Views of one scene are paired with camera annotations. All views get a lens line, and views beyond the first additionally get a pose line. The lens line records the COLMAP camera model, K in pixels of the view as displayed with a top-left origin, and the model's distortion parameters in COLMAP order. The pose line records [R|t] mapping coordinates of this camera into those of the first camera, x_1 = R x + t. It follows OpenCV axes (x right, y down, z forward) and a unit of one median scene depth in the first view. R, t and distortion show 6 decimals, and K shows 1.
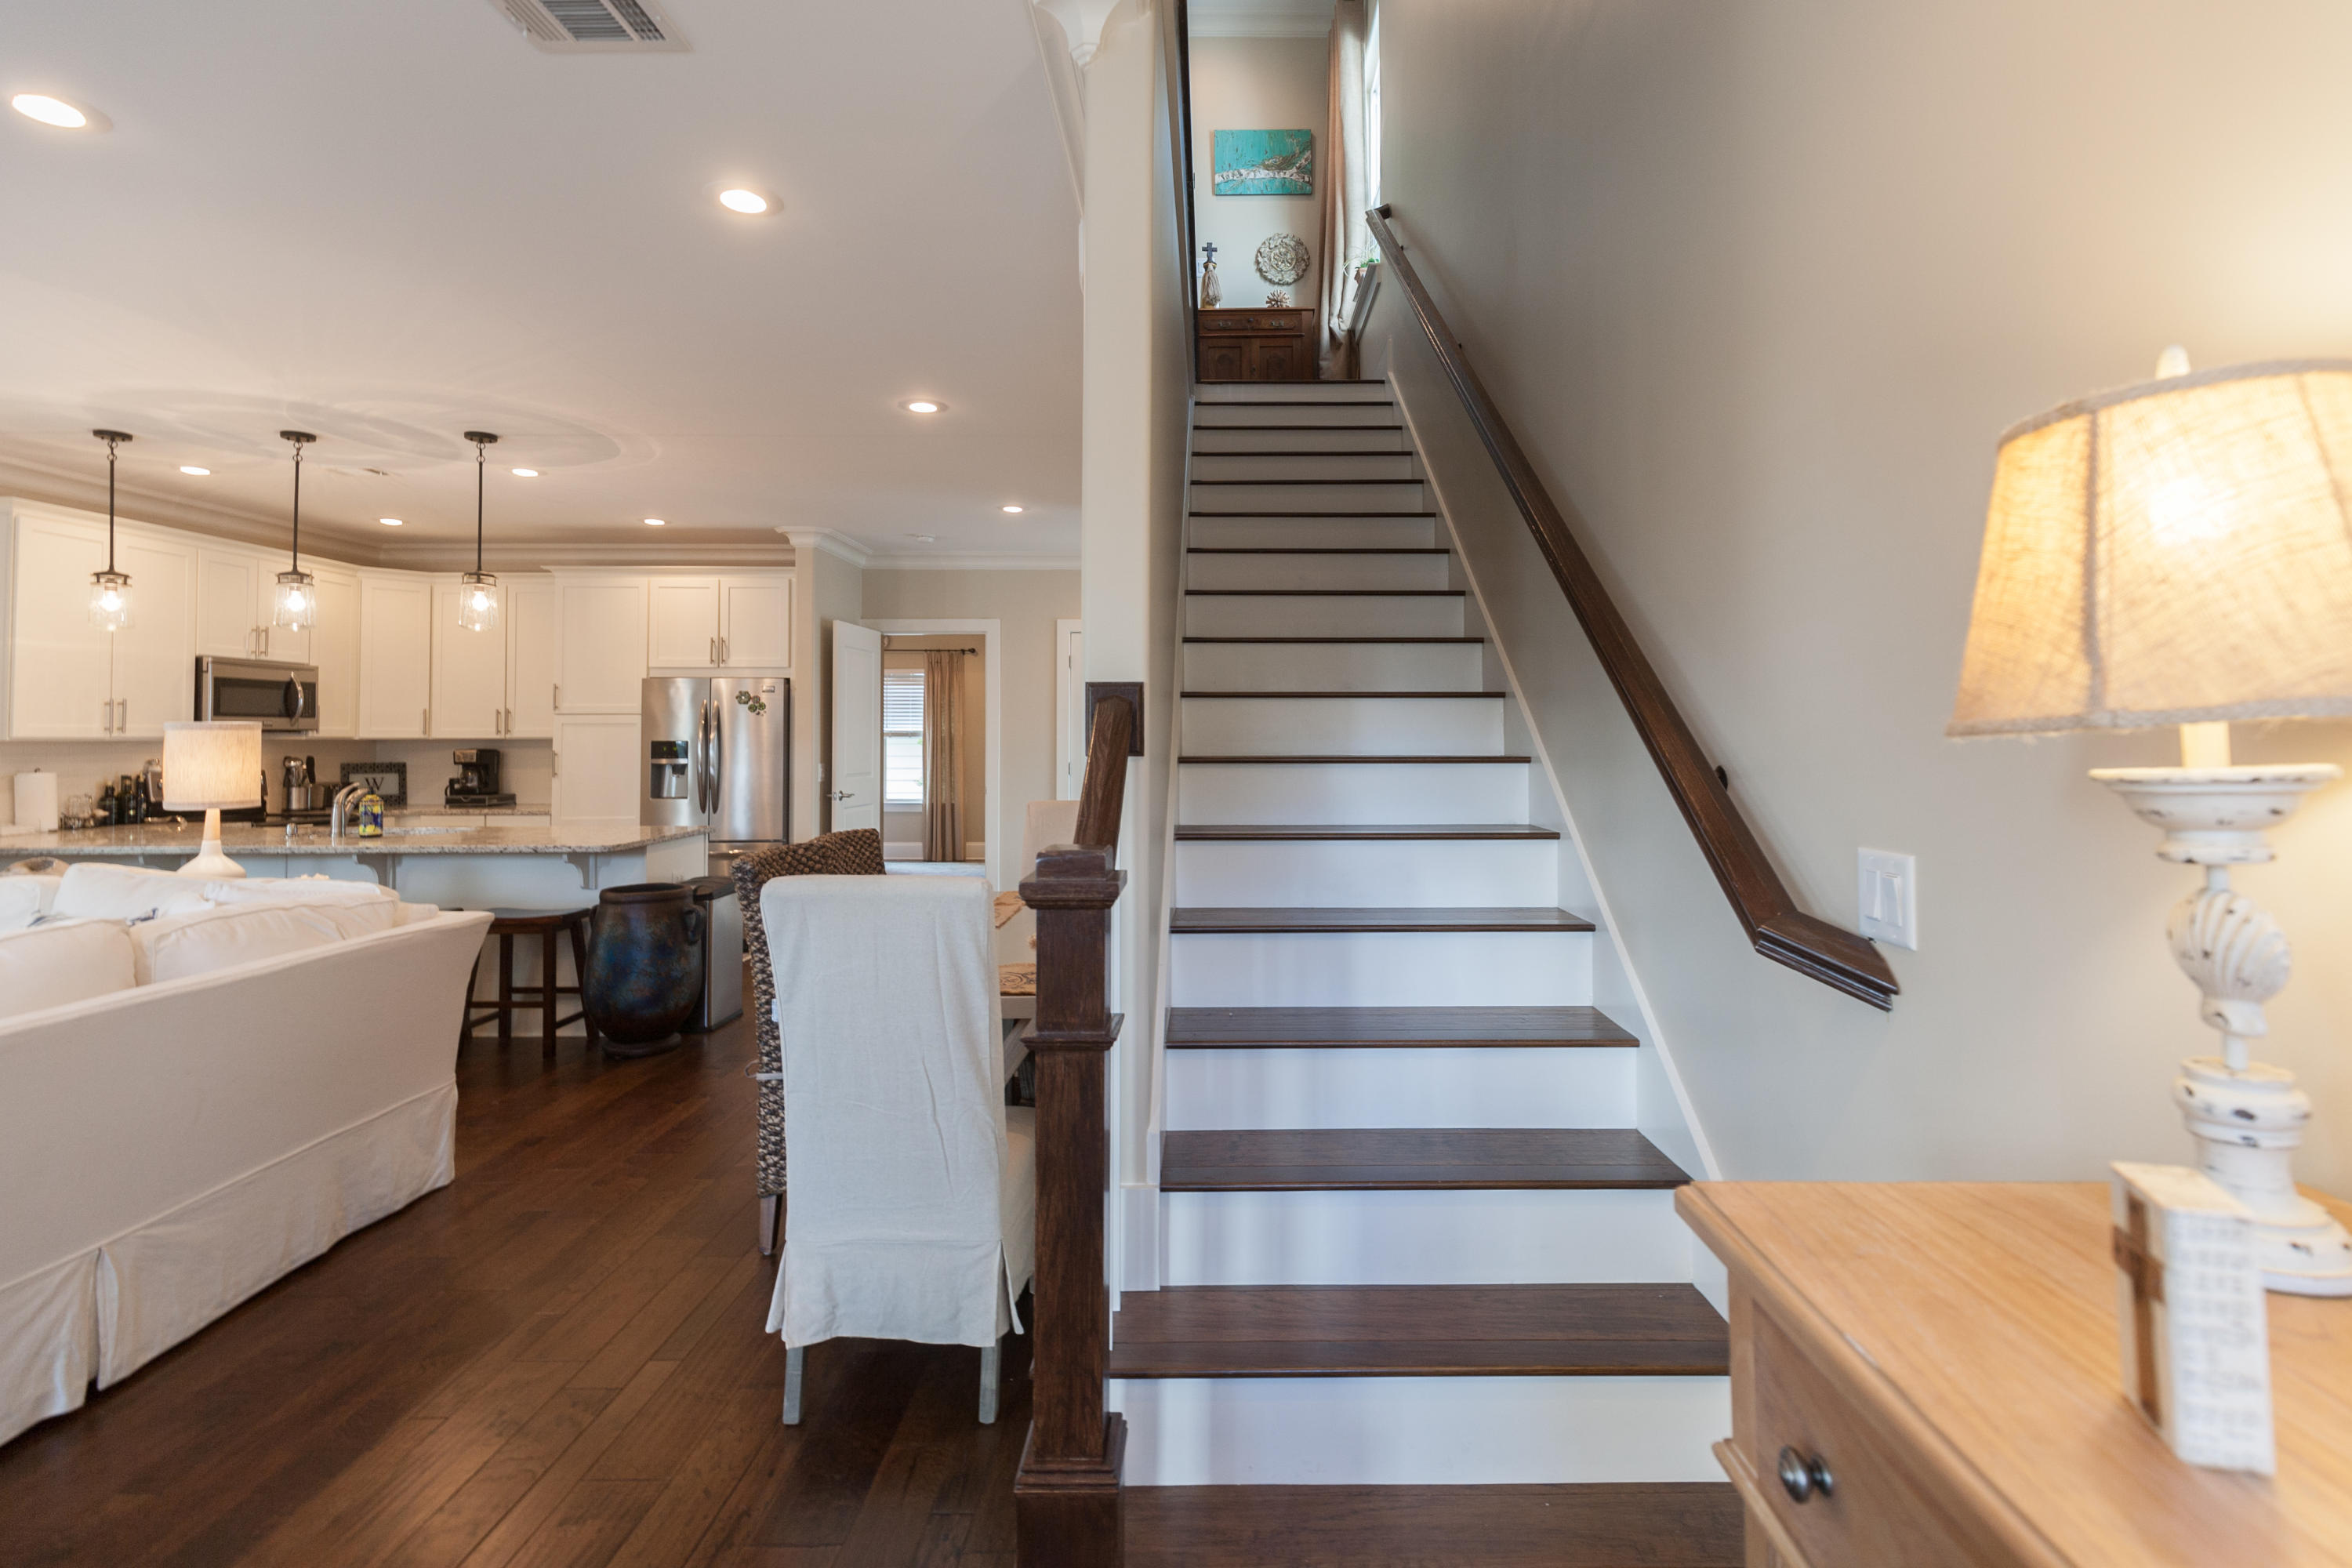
lens RADIAL K [[1069.9, 0, 1239.0], [0, 1069.9, 700.2], [0, 0, 1]] dist [-0.000122, -0.000641]
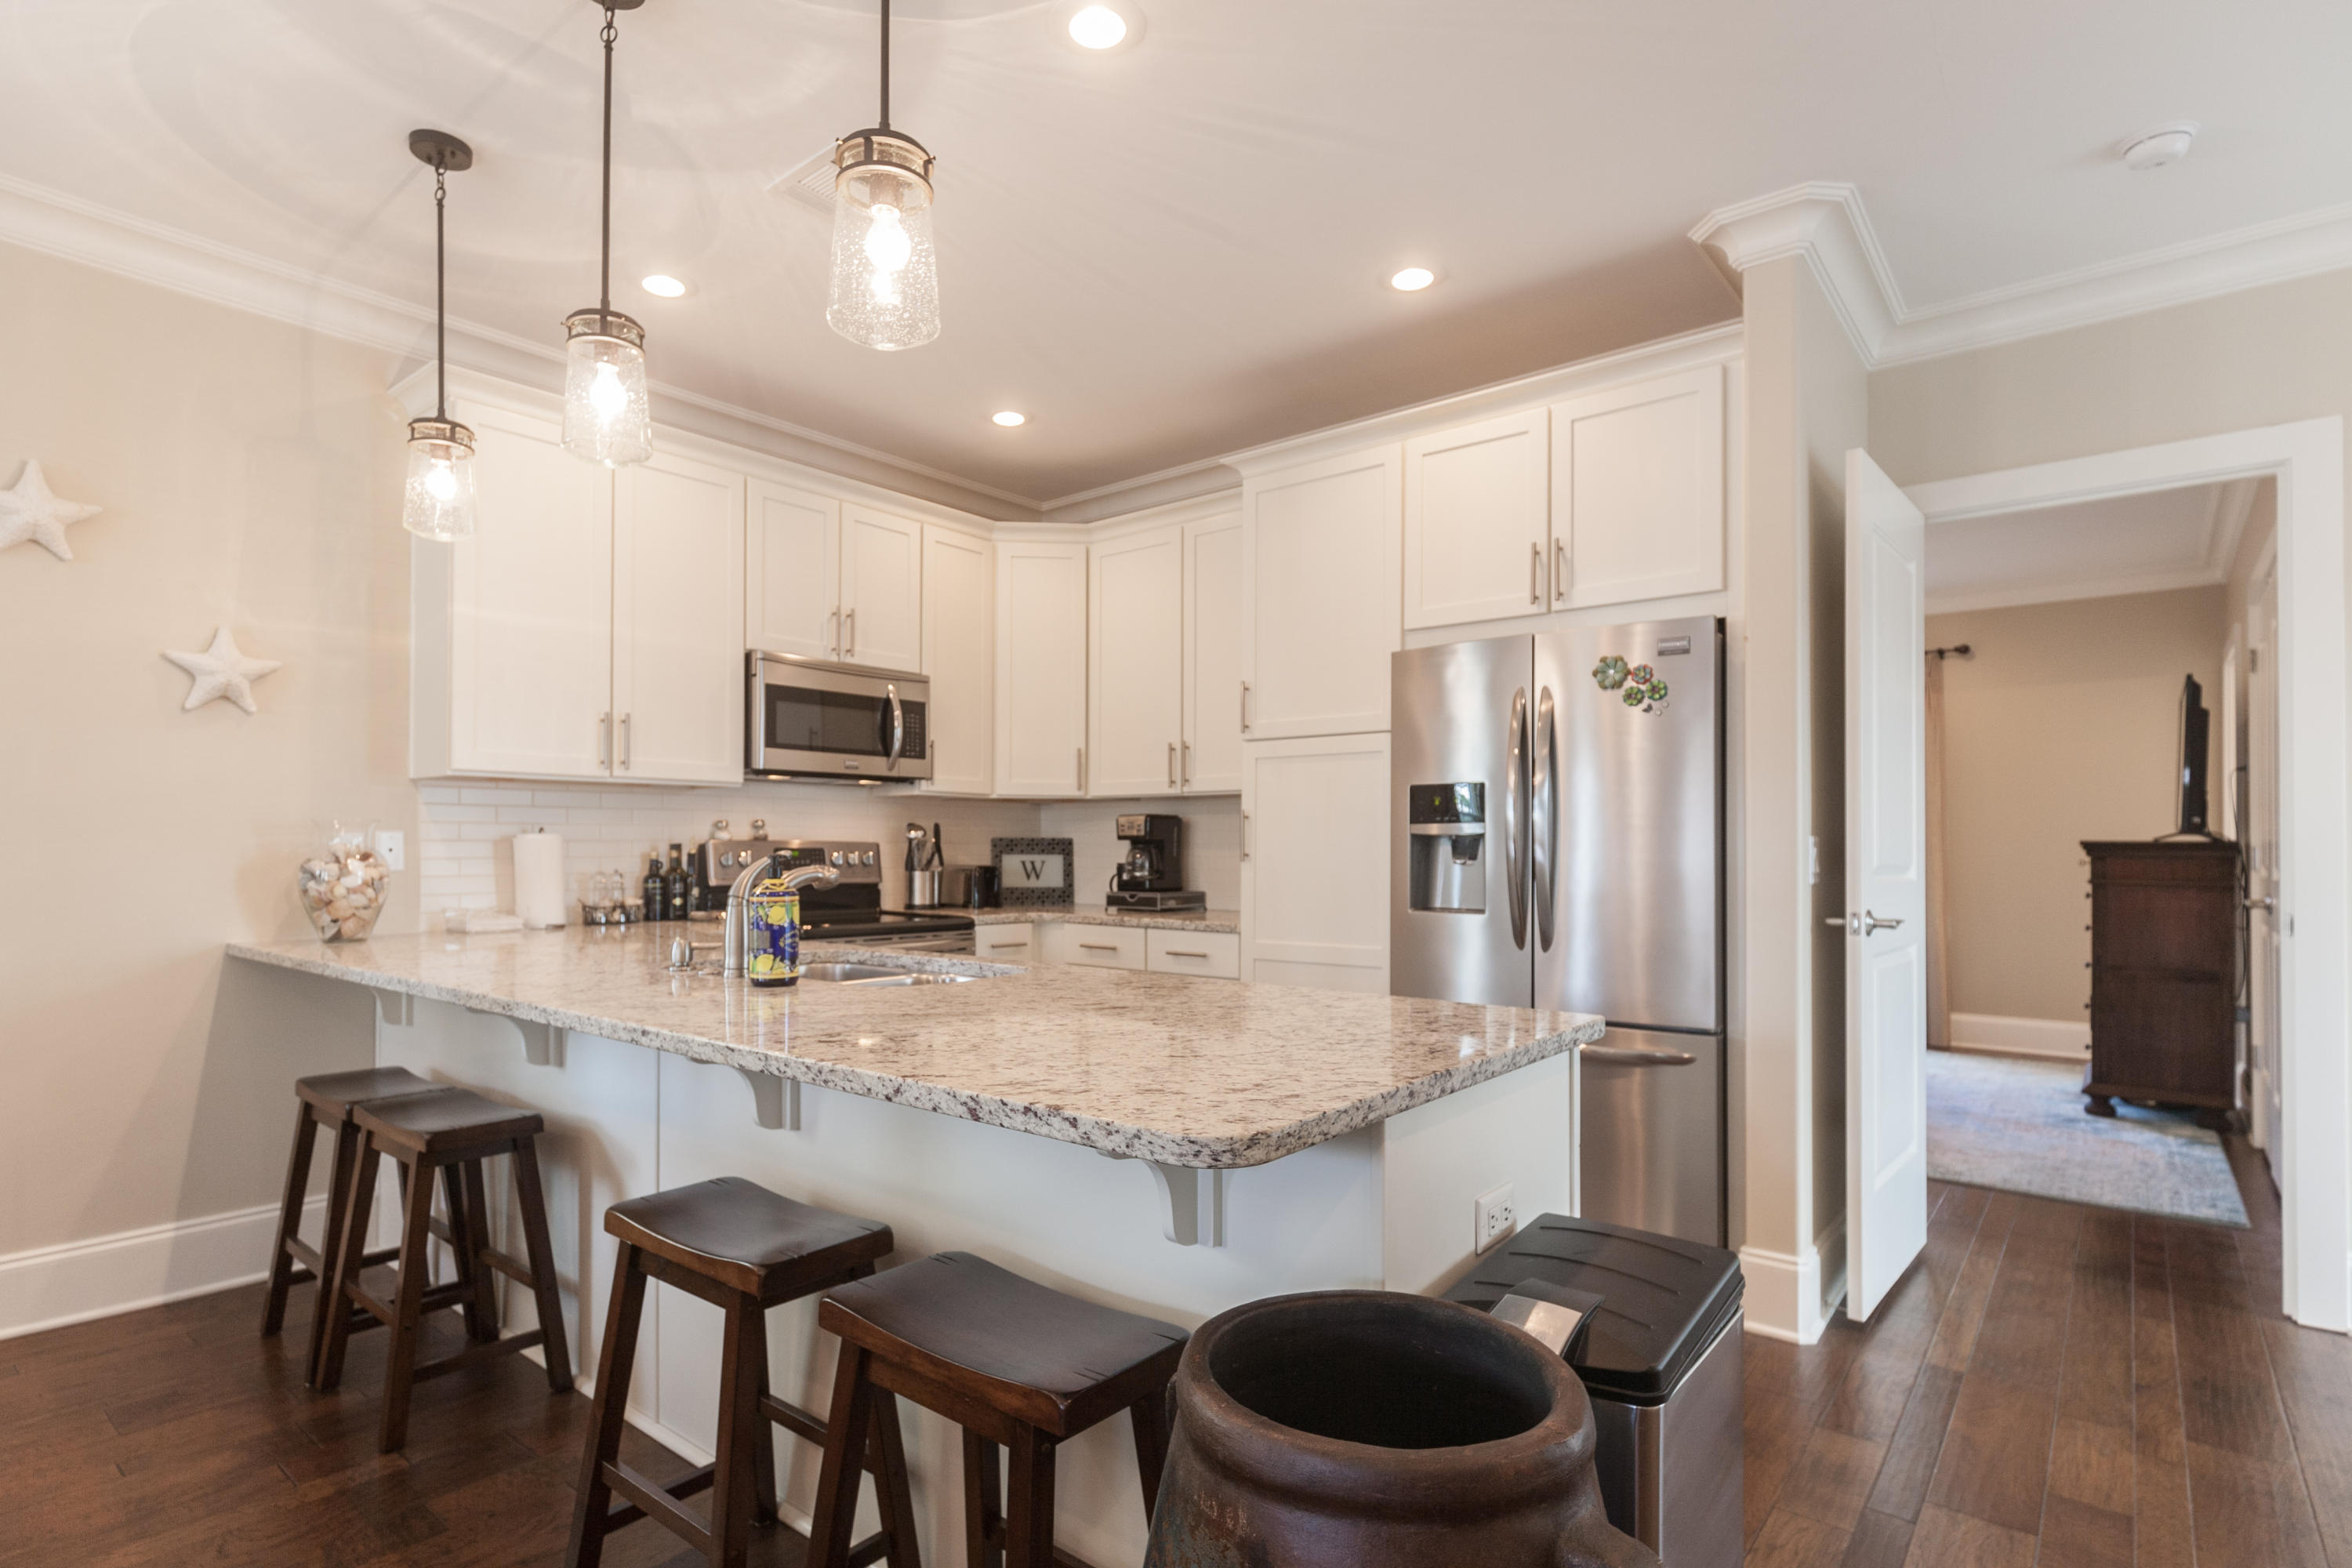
lens RADIAL K [[1168.7, 0, 1183.8], [0, 1168.7, 833.0], [0, 0, 1]] dist [0.031356, -0.000229]
pose [[0.764684, -0.001939, -0.644402, -0.297358], [0.017444, 0.999691, 0.017692, 0.047491], [0.644169, -0.024770, 0.764482, 0.548129]]
